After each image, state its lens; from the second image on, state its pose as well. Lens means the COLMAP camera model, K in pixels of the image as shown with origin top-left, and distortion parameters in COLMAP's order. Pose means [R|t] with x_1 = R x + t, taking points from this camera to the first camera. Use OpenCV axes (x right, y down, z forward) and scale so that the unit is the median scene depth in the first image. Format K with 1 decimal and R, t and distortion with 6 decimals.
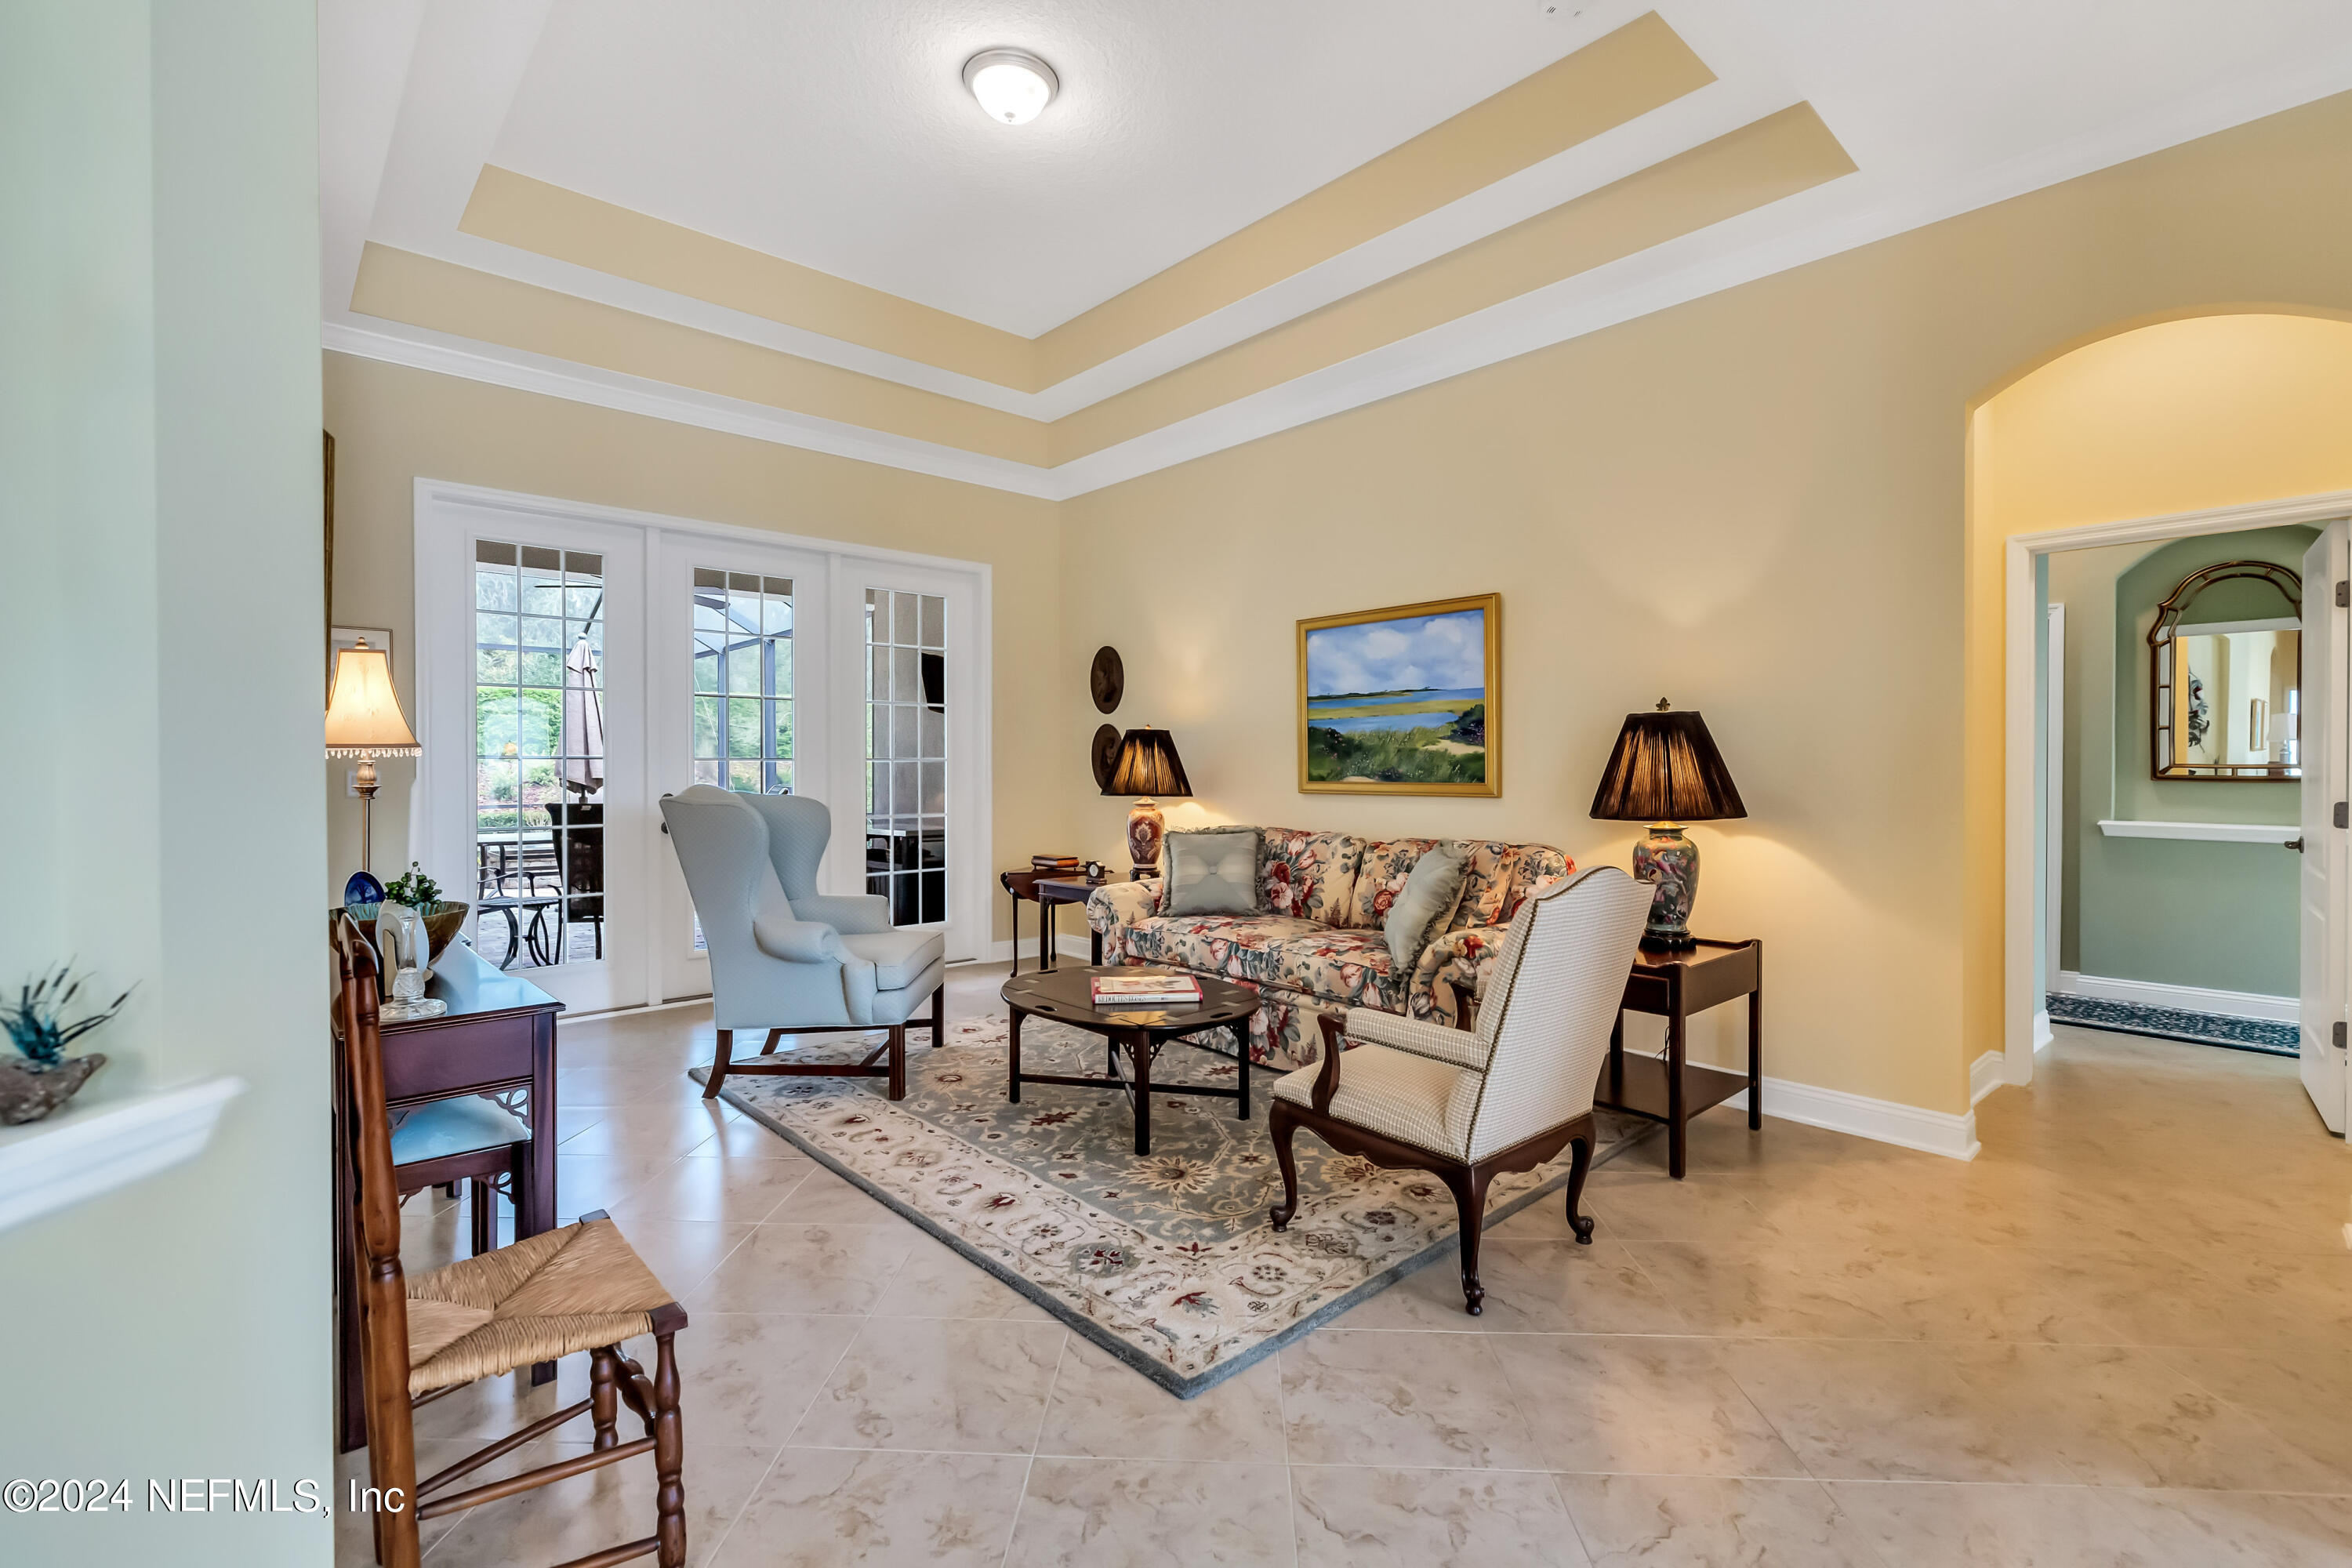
lens RADIAL K [[1044.8, 0, 1185.8], [0, 1044.8, 765.8], [0, 0, 1]] dist [0.006244, -0.000437]
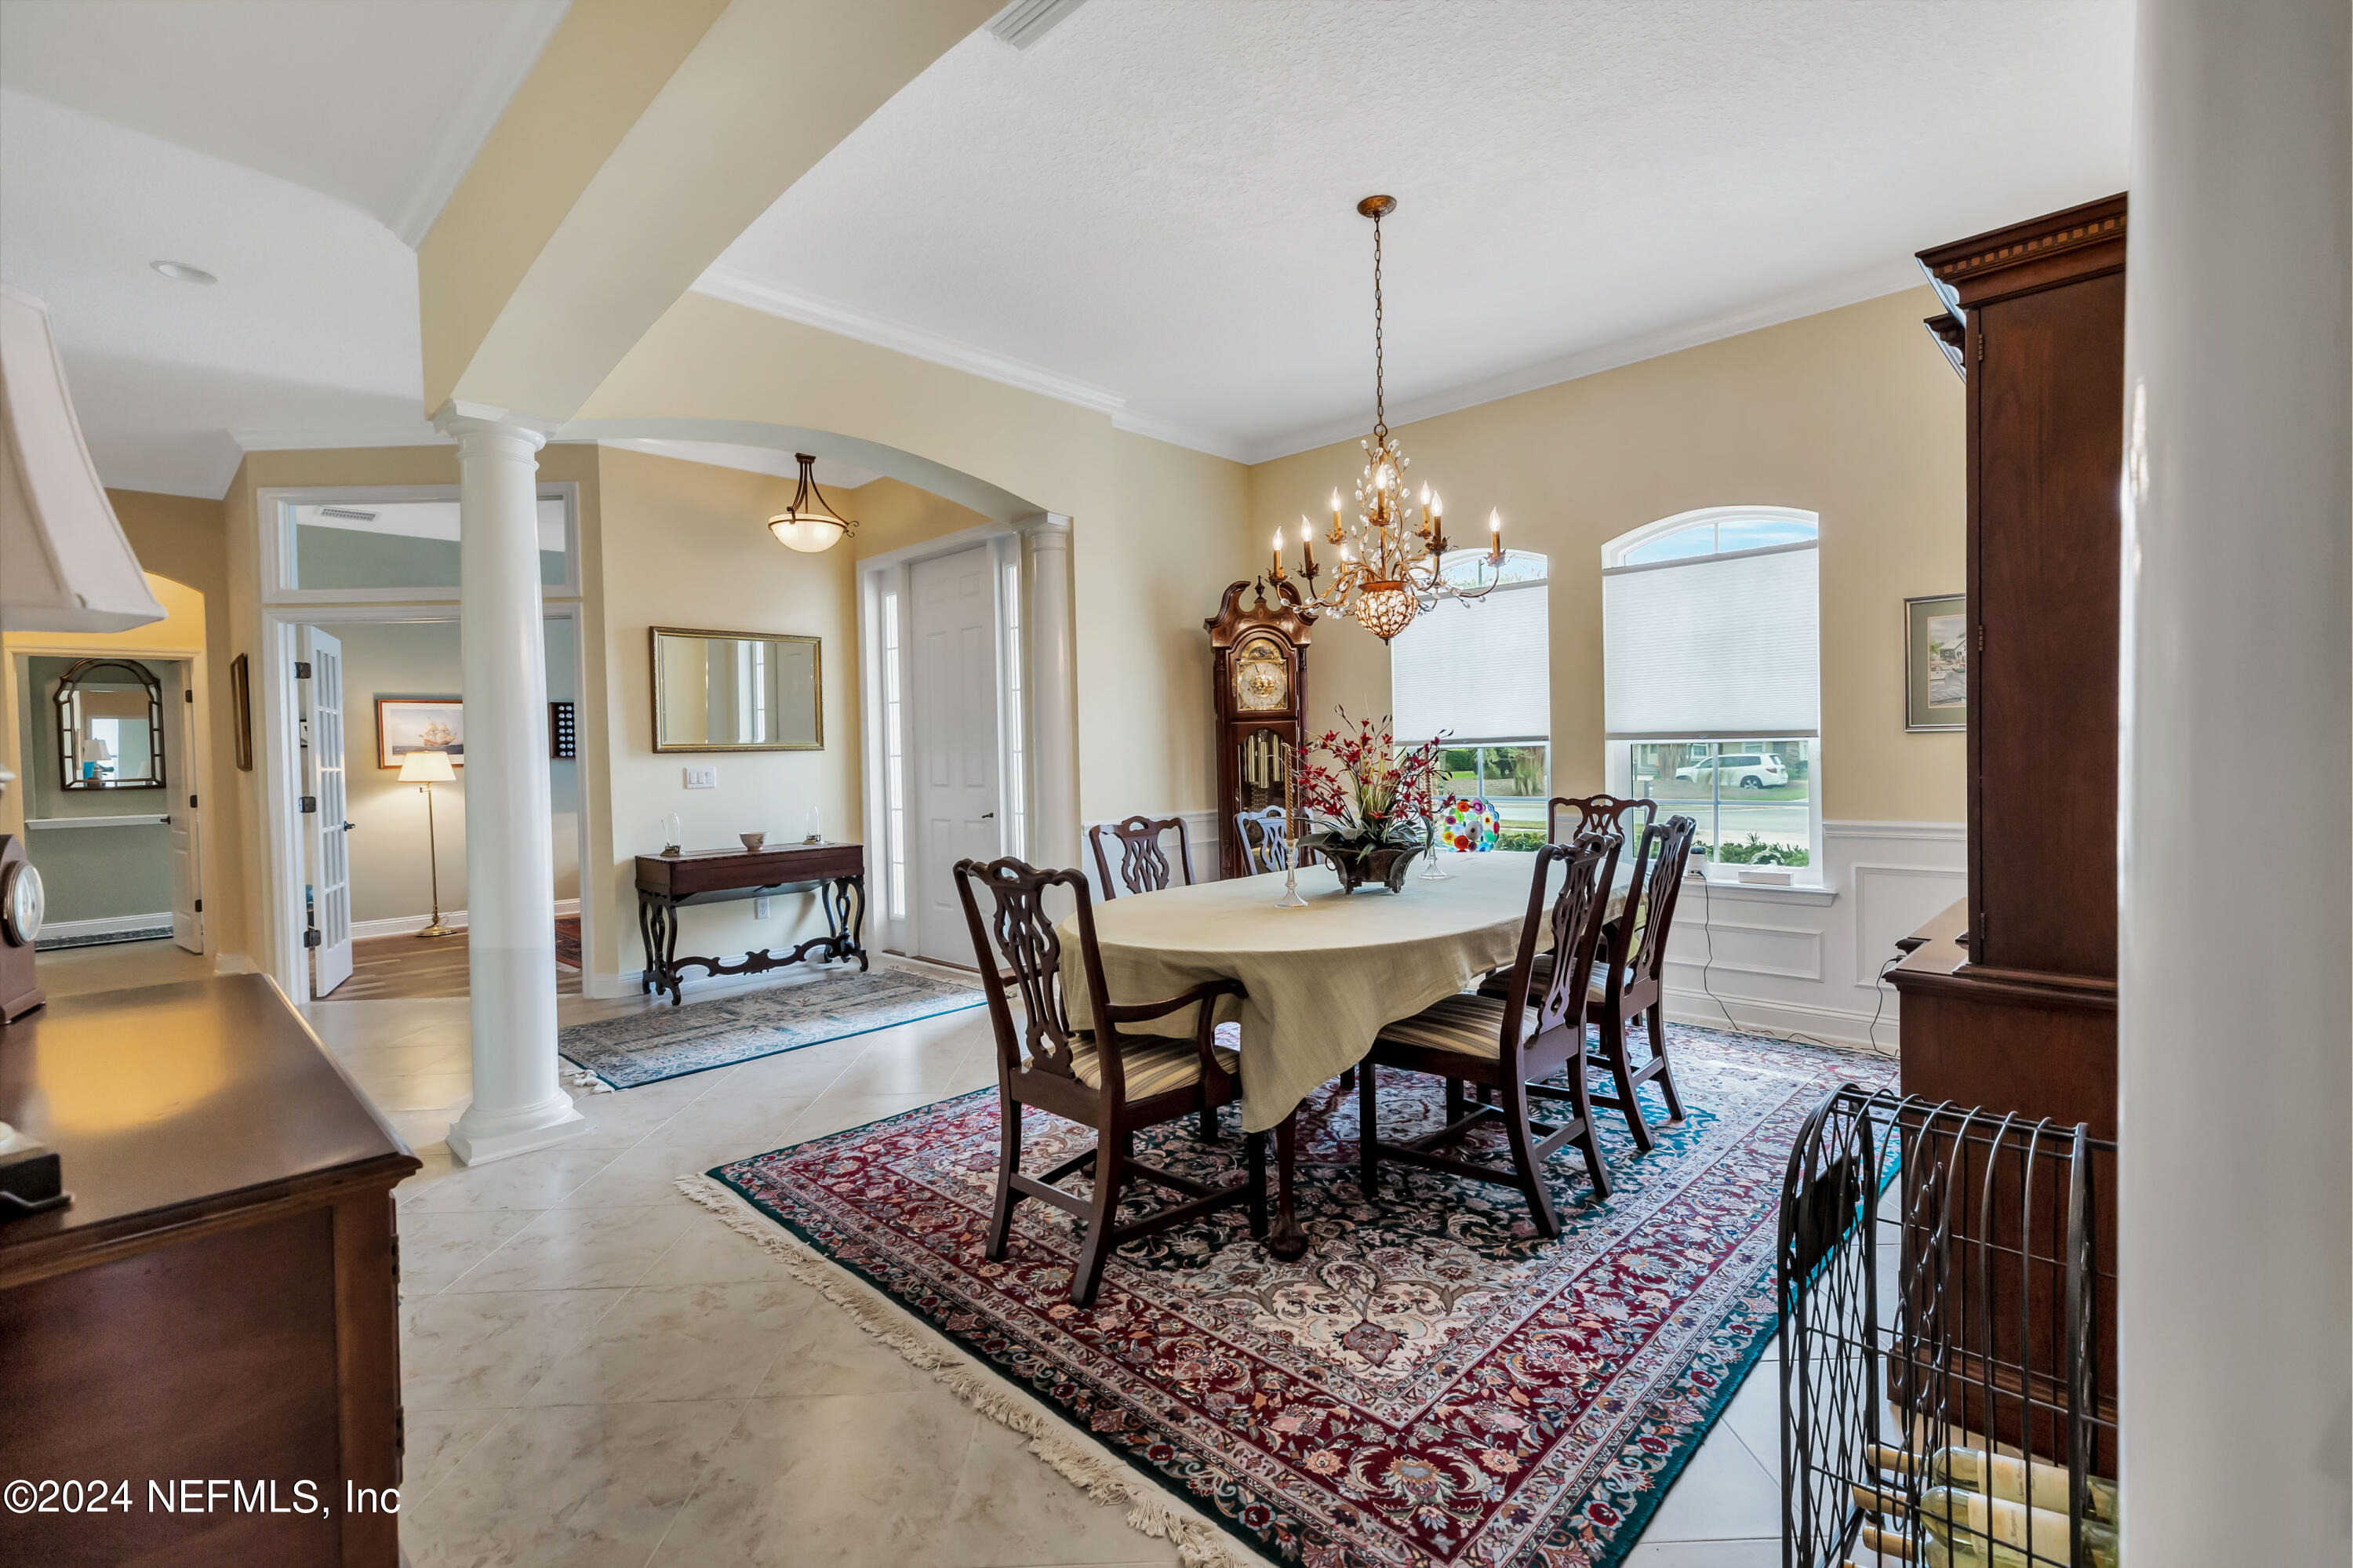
lens RADIAL K [[1045.2, 0, 1182.1], [0, 1045.2, 773.1], [0, 0, 1]] dist [0.006244, -0.000437]
pose [[-0.065420, -0.014570, 0.997751, -0.867020], [0.025412, 0.999545, 0.016262, 0.004321], [-0.997534, 0.026419, -0.065020, -0.641550]]
